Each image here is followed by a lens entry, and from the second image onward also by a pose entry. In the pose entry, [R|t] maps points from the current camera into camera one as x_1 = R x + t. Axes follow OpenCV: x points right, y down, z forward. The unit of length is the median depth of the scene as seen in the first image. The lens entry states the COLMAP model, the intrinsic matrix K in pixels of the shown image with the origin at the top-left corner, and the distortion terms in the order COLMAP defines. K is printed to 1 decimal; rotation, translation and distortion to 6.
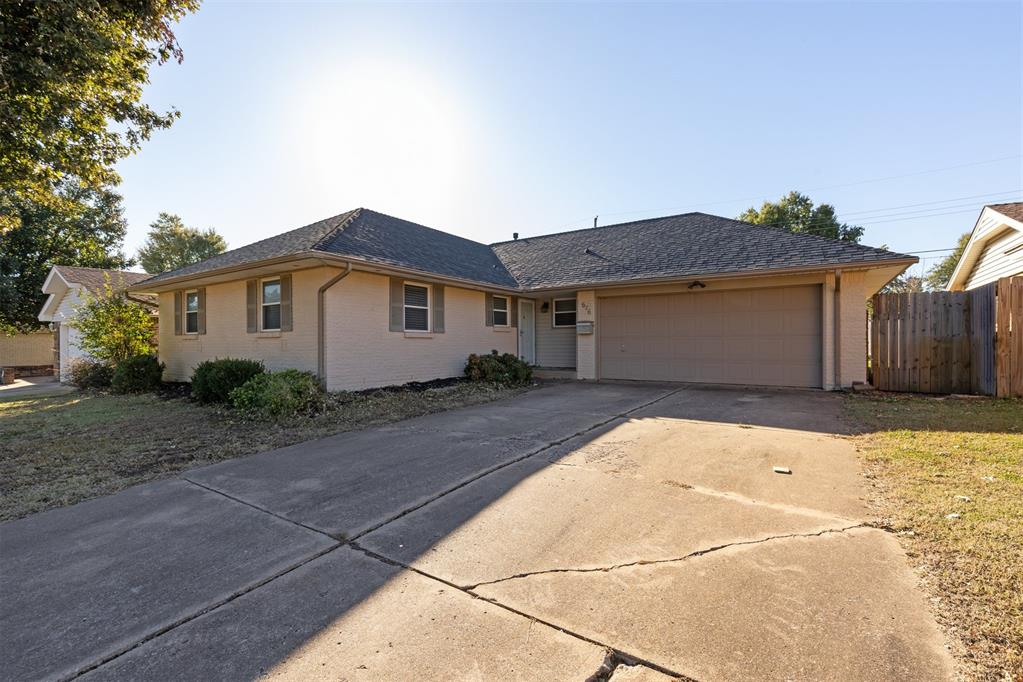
lens RADIAL K [[461.8, 0, 508.0], [0, 461.8, 341.7], [0, 0, 1]] dist [0.002391, 0.000482]
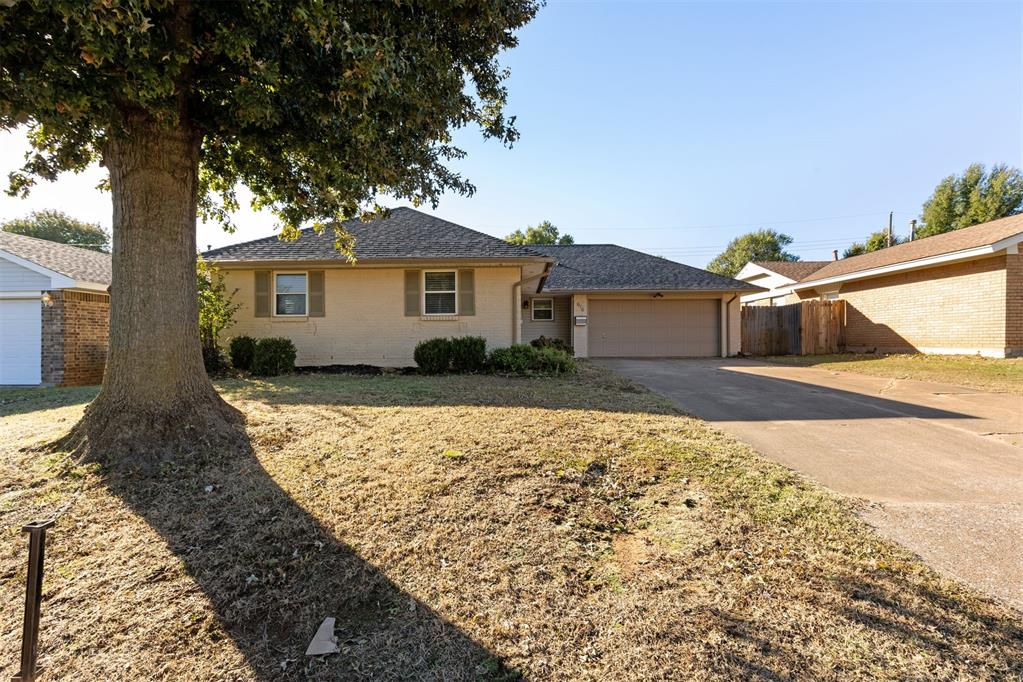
lens RADIAL K [[471.9, 0, 506.9], [0, 471.9, 342.0], [0, 0, 1]] dist [0.000070, 0.000045]
pose [[0.838099, 0.000951, 0.545517, -0.921276], [0.000789, 0.999995, -0.002956, 0.043528], [-0.545517, 0.002908, 0.838094, -0.080631]]
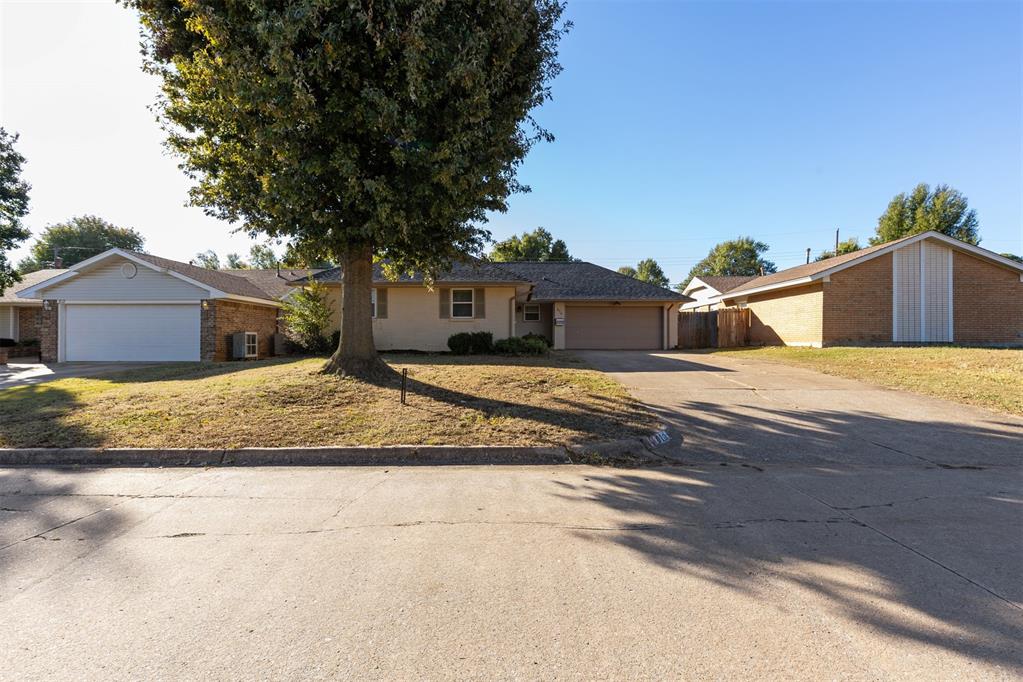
lens RADIAL K [[484.0, 0, 511.5], [0, 484.0, 341.0], [0, 0, 1]] dist [0.014267, 0.000054]
pose [[0.827292, 0.007795, 0.561718, -1.273744], [-0.006128, 0.999969, -0.004850, 0.067599], [-0.561739, 0.000570, 0.827314, -0.599527]]
